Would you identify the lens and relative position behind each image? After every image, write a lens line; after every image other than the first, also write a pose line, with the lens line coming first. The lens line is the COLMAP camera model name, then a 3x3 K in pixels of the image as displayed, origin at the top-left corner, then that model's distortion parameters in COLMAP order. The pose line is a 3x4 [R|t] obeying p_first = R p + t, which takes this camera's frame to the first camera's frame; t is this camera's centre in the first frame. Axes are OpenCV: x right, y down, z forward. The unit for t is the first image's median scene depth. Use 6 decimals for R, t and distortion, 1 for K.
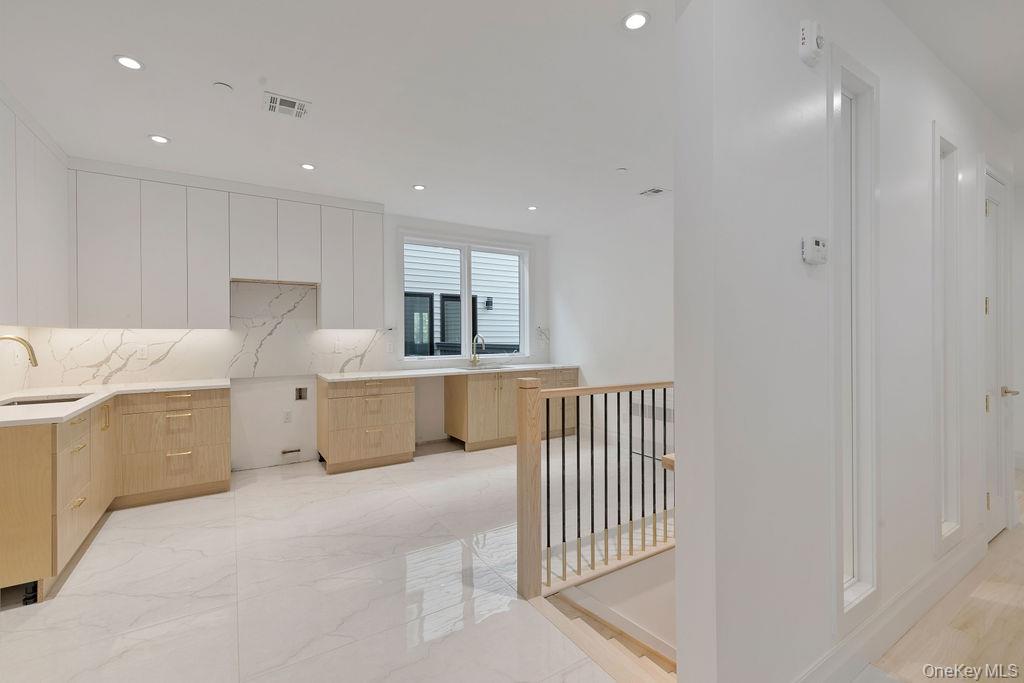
lens RADIAL K [[428.3, 0, 505.8], [0, 428.3, 341.2], [0, 0, 1]] dist [0.002571, 0.001244]
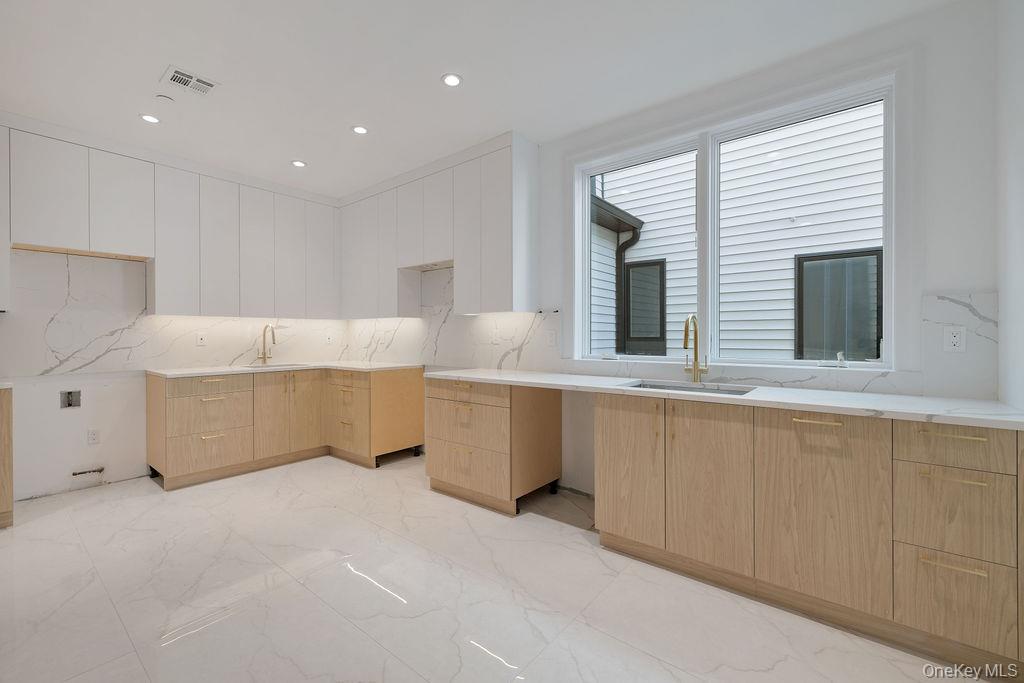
lens RADIAL K [[428.3, 0, 510.7], [0, 428.3, 338.0], [0, 0, 1]] dist [0.002571, 0.001244]
pose [[0.327755, 0.007618, -0.944732, 0.387902], [-0.012878, 0.999911, 0.003595, 0.013716], [0.944675, 0.010988, 0.327823, 0.804429]]
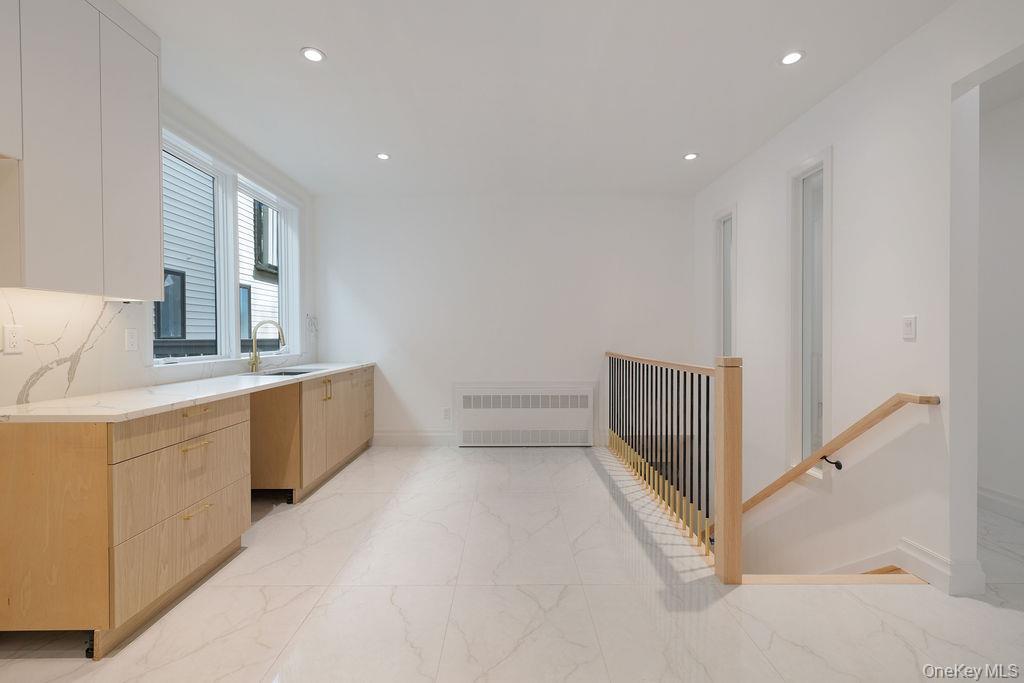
lens RADIAL K [[428.3, 0, 505.5], [0, 428.3, 341.3], [0, 0, 1]] dist [0.002571, 0.001244]
pose [[0.534404, -0.008537, 0.845186, -0.506189], [0.012446, 0.999920, 0.002230, 0.022068], [-0.845138, 0.009327, 0.534467, 0.438110]]
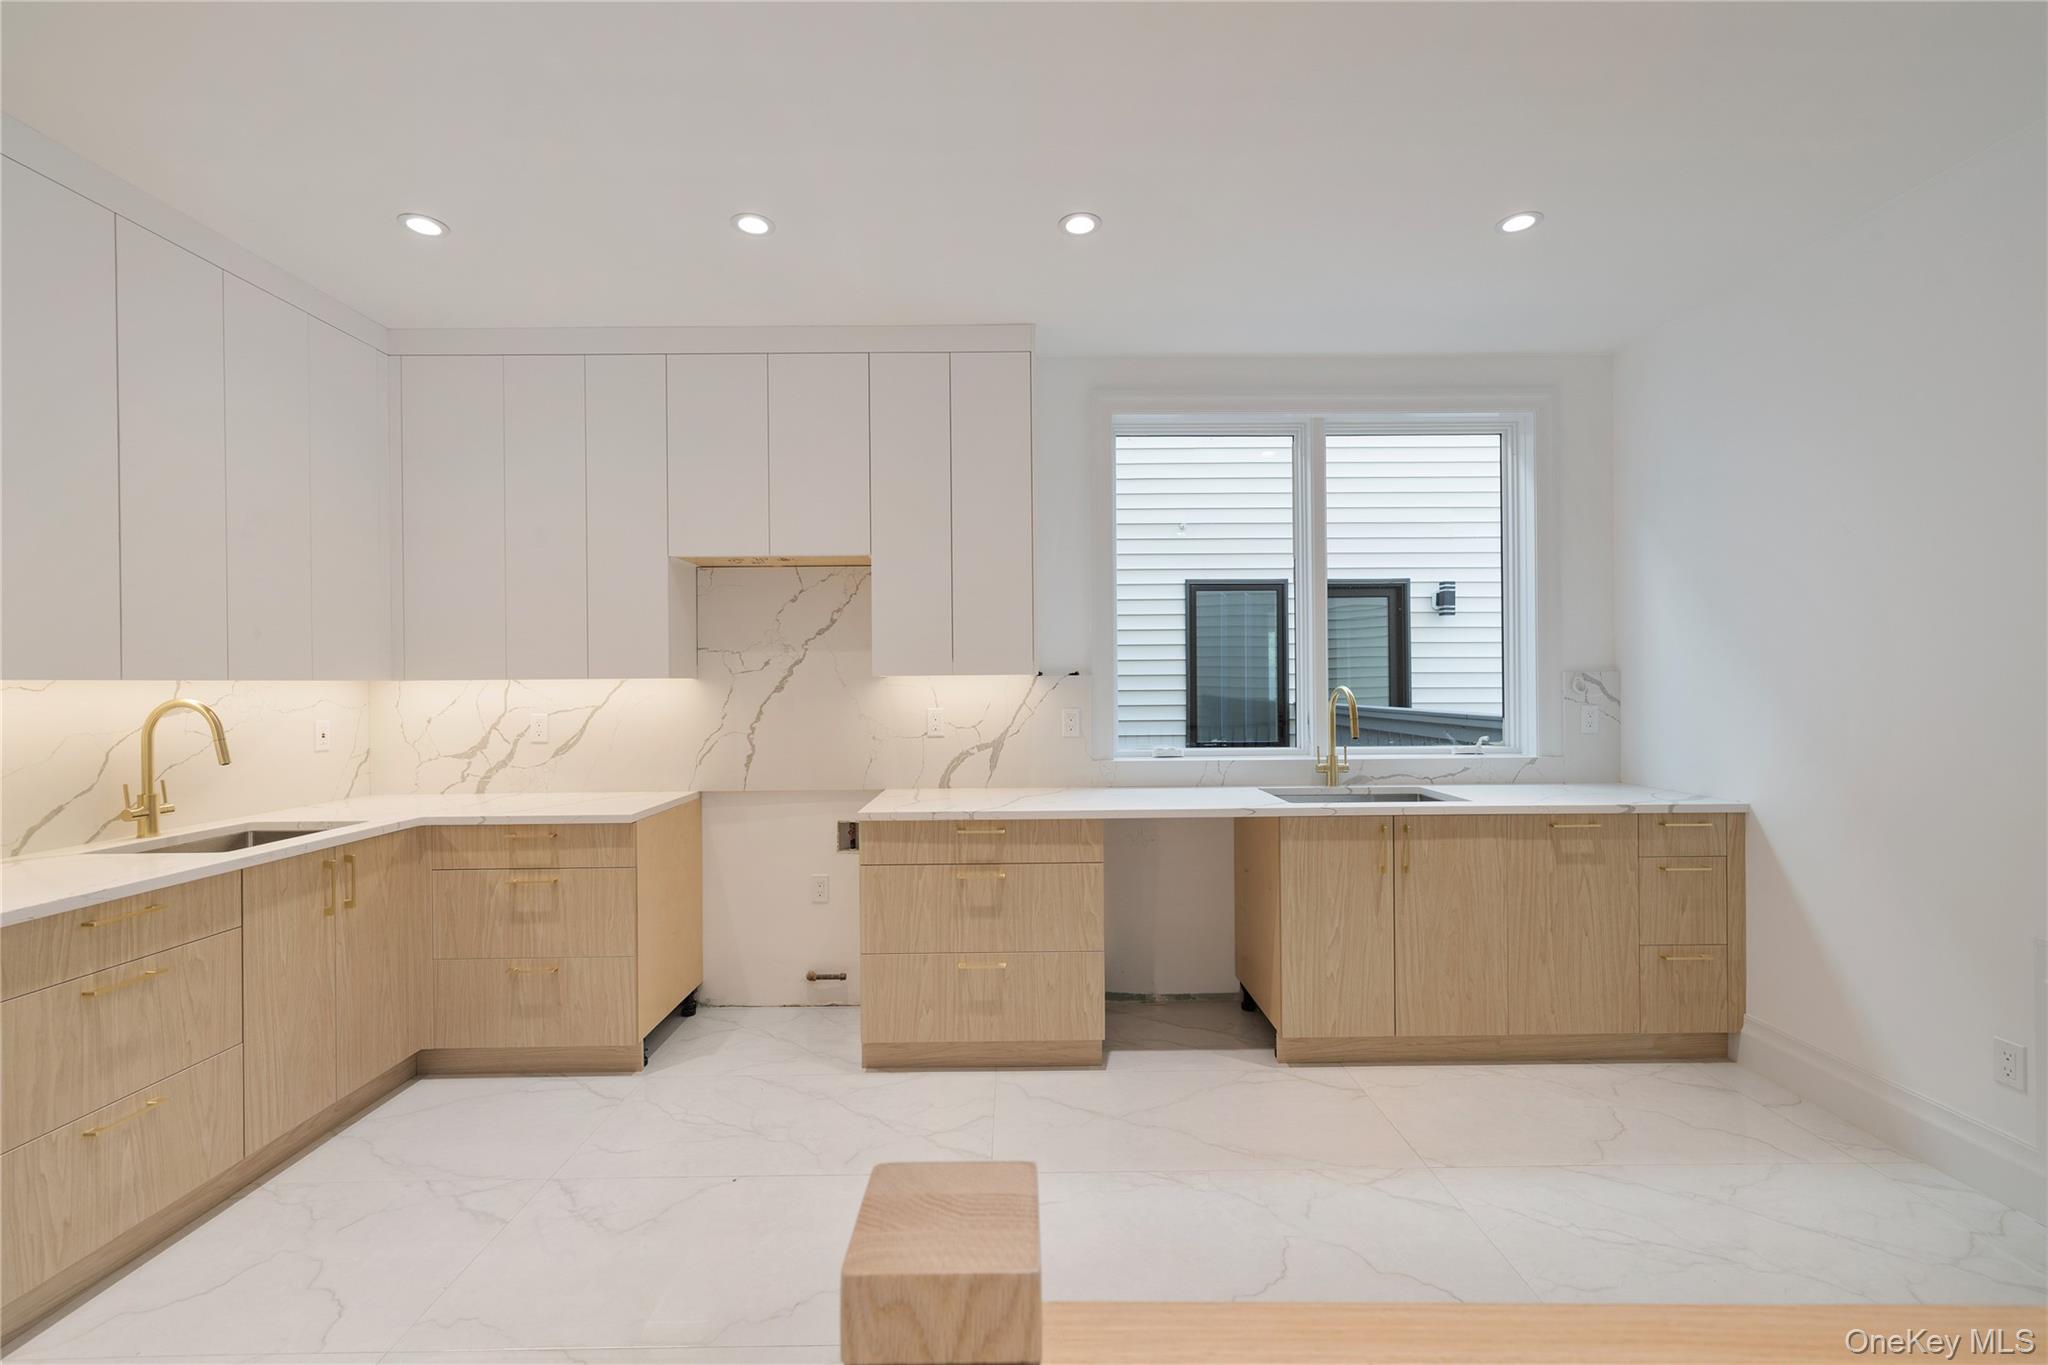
lens RADIAL K [[856.7, 0, 1027.3], [0, 856.7, 686.2], [0, 0, 1]] dist [0.002571, 0.001244]
pose [[0.855077, -0.000416, -0.518501, 0.083657], [-0.003223, 0.999976, -0.006118, -0.014325], [0.518491, 0.006903, 0.855055, 0.403554]]
